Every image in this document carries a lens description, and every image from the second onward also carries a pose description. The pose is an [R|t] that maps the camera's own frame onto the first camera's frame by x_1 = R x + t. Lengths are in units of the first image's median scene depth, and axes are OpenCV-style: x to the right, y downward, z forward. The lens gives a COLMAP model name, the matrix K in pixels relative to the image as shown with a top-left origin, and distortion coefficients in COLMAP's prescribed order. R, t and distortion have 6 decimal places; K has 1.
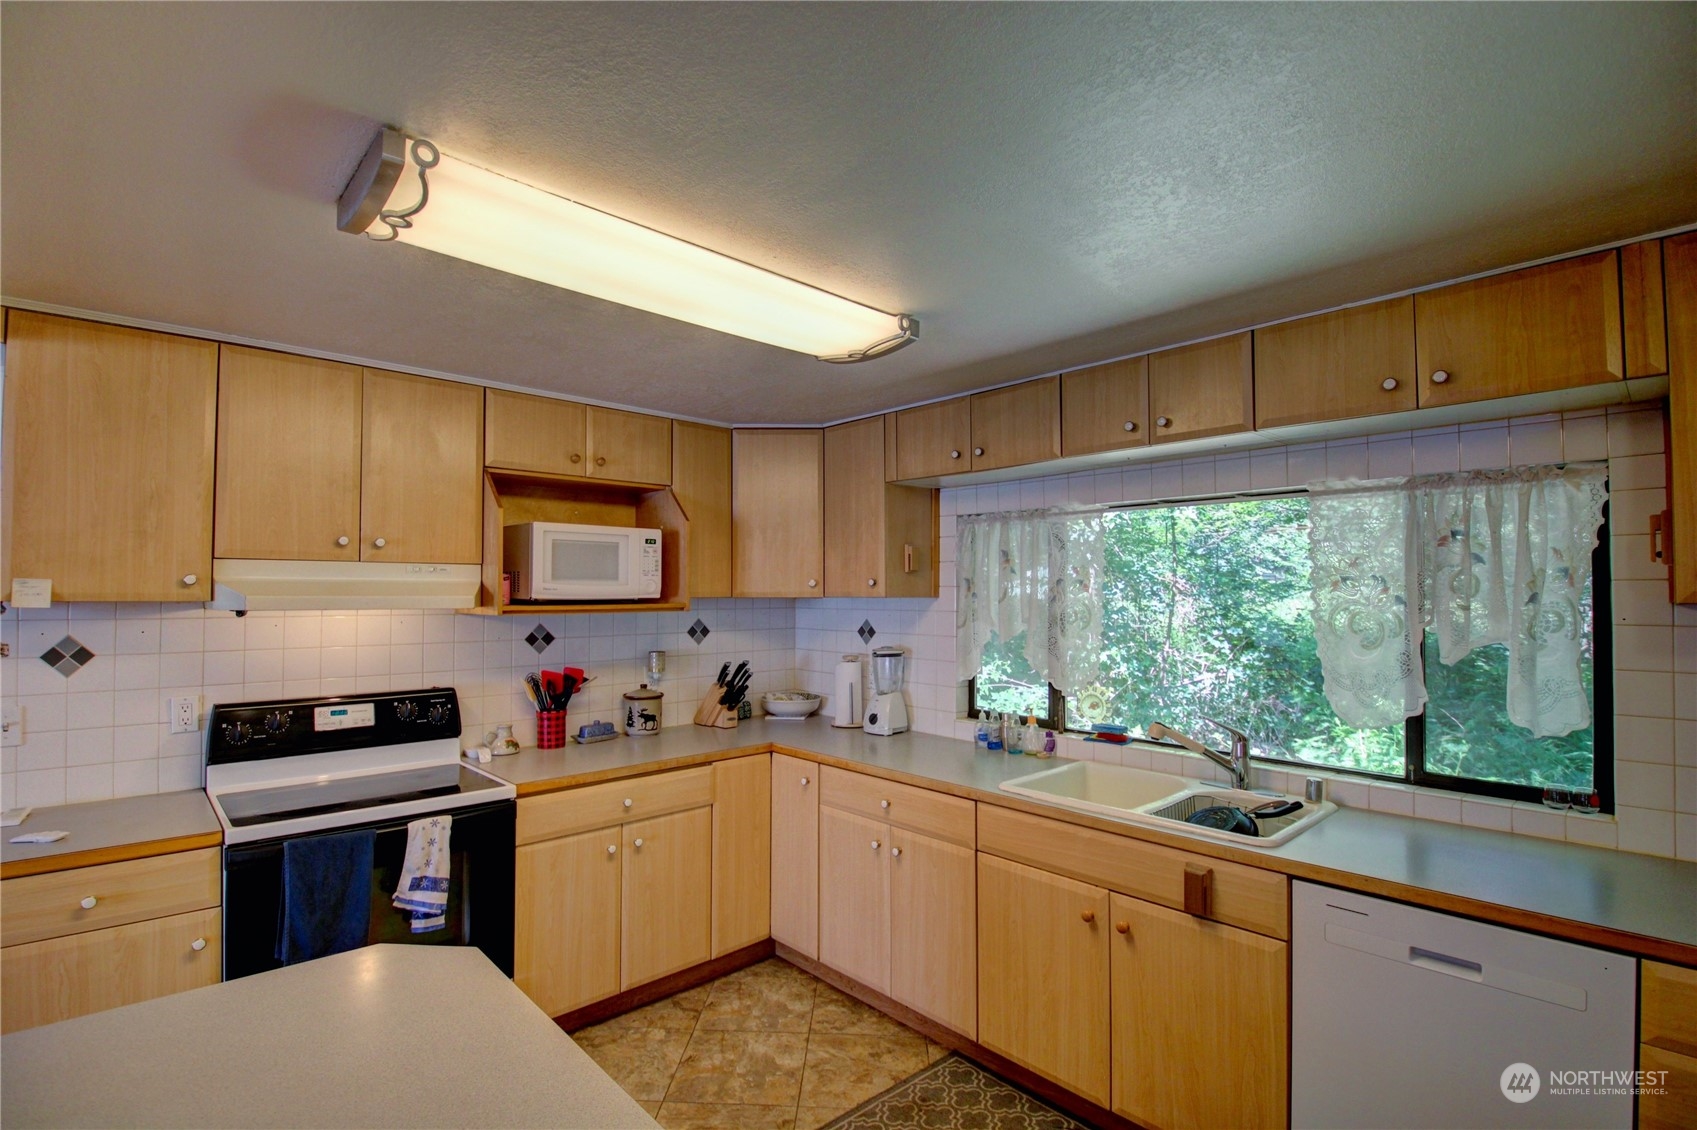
lens RADIAL K [[791.2, 0, 844.8], [0, 791.2, 568.2], [0, 0, 1]] dist [0.002149, -0.016830]
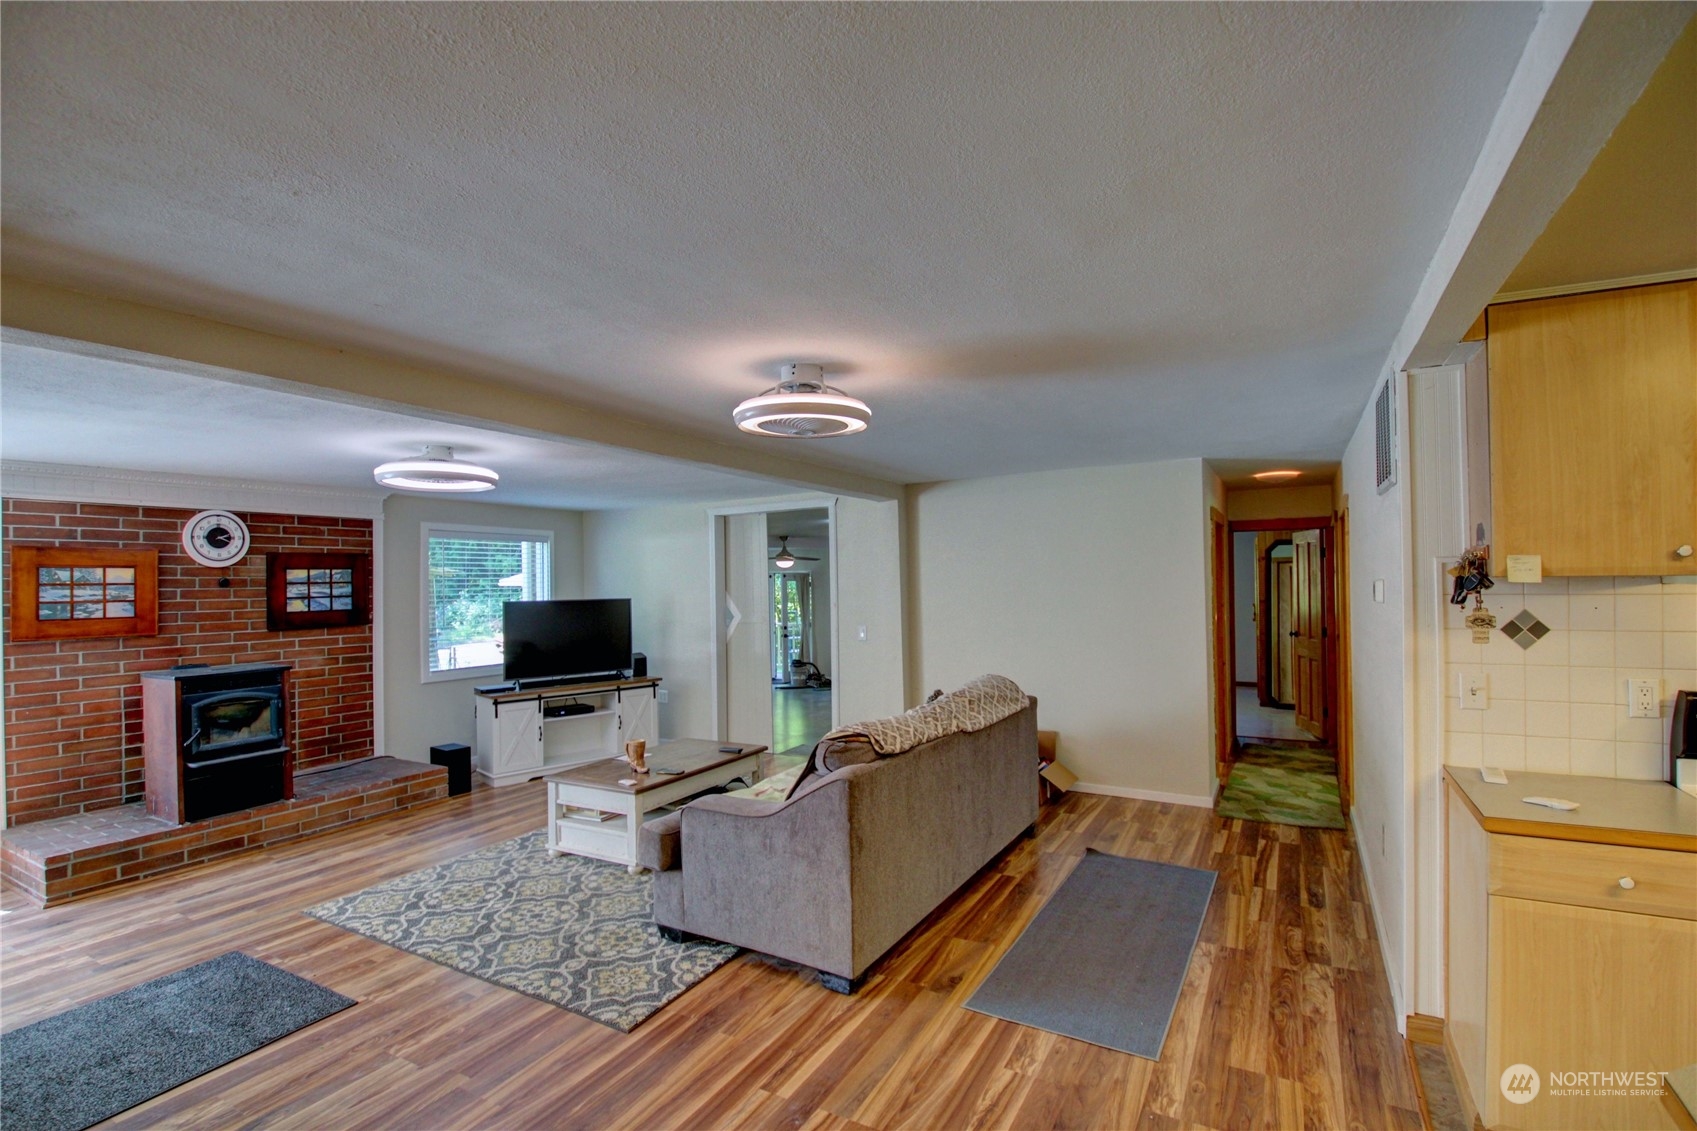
lens RADIAL K [[791.2, 0, 852.6], [0, 791.2, 574.0], [0, 0, 1]] dist [0.002149, -0.016830]
pose [[0.310397, -0.009762, -0.950557, -0.228163], [0.041912, 0.999115, 0.003425, -0.002030], [0.949683, -0.040903, 0.310532, -0.145052]]
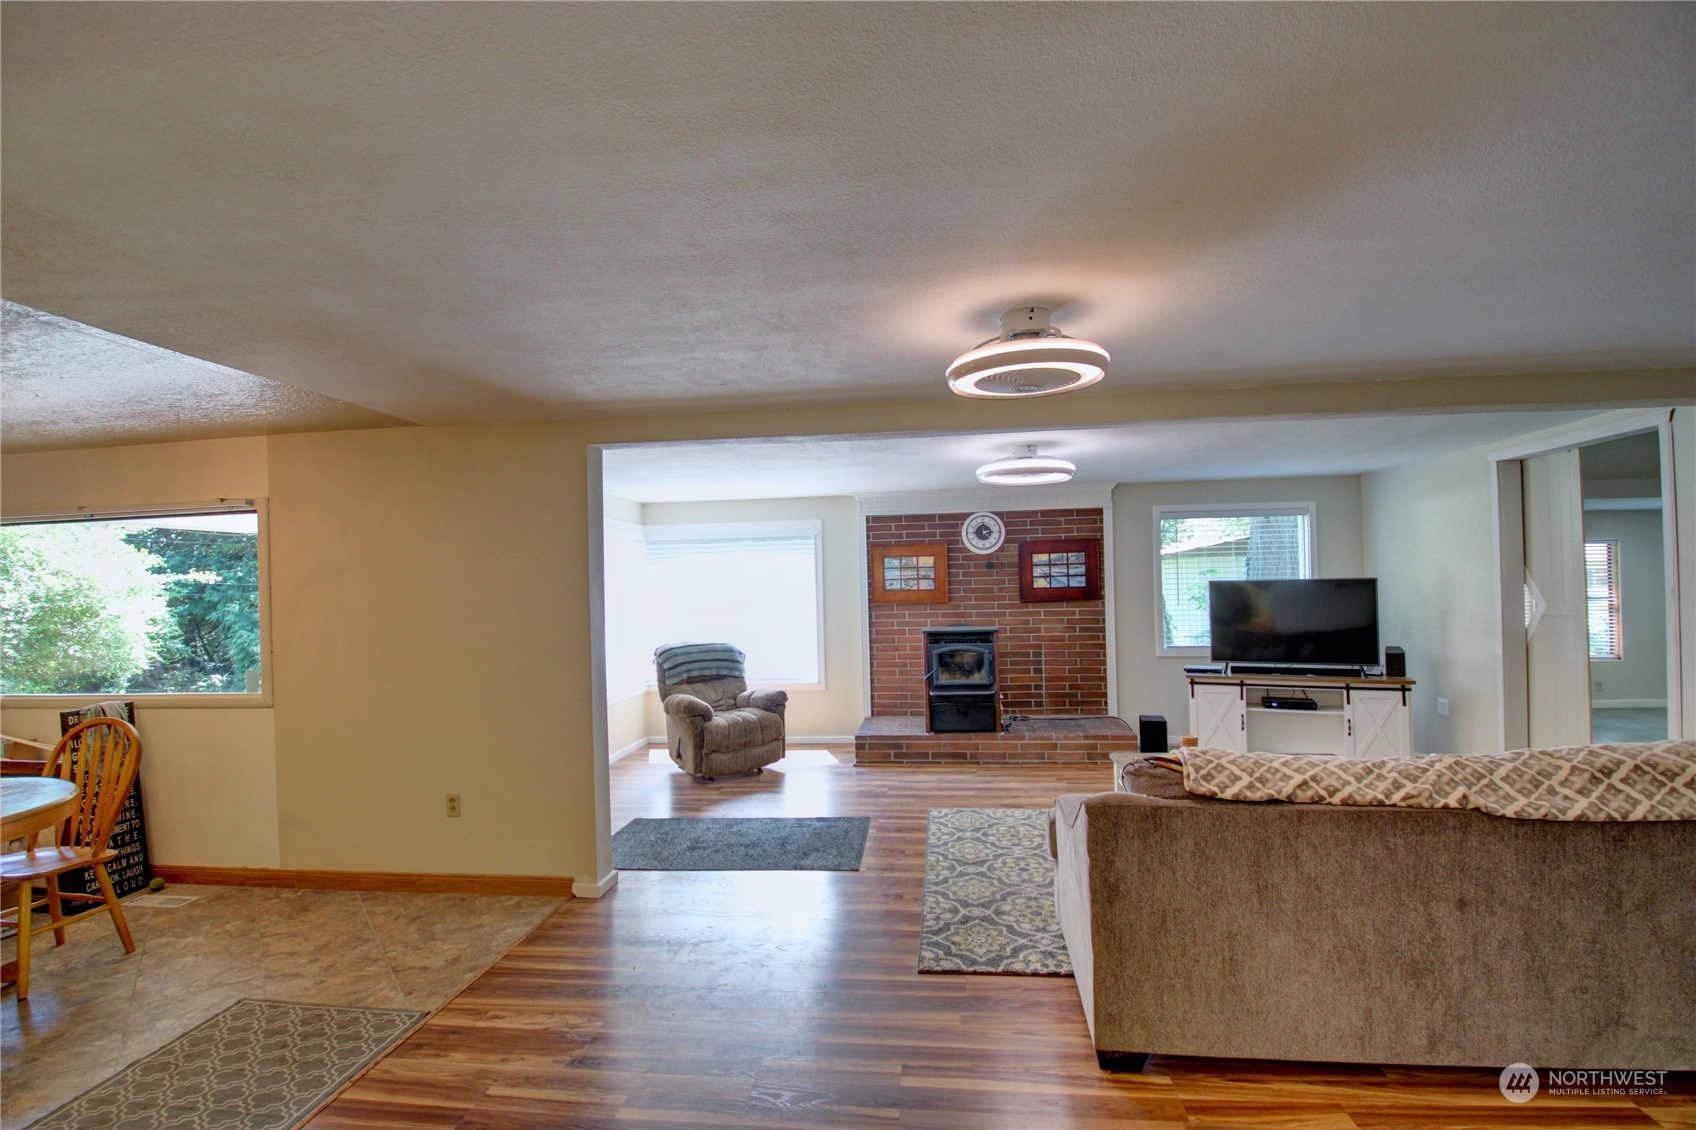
lens RADIAL K [[790.8, 0, 830.4], [0, 790.8, 564.1], [0, 0, 1]] dist [0.002149, -0.016830]
pose [[-0.771426, 0.010363, -0.636235, -0.469162], [0.045773, 0.998181, -0.039241, 0.034894], [0.634671, -0.059394, -0.770497, 0.654331]]
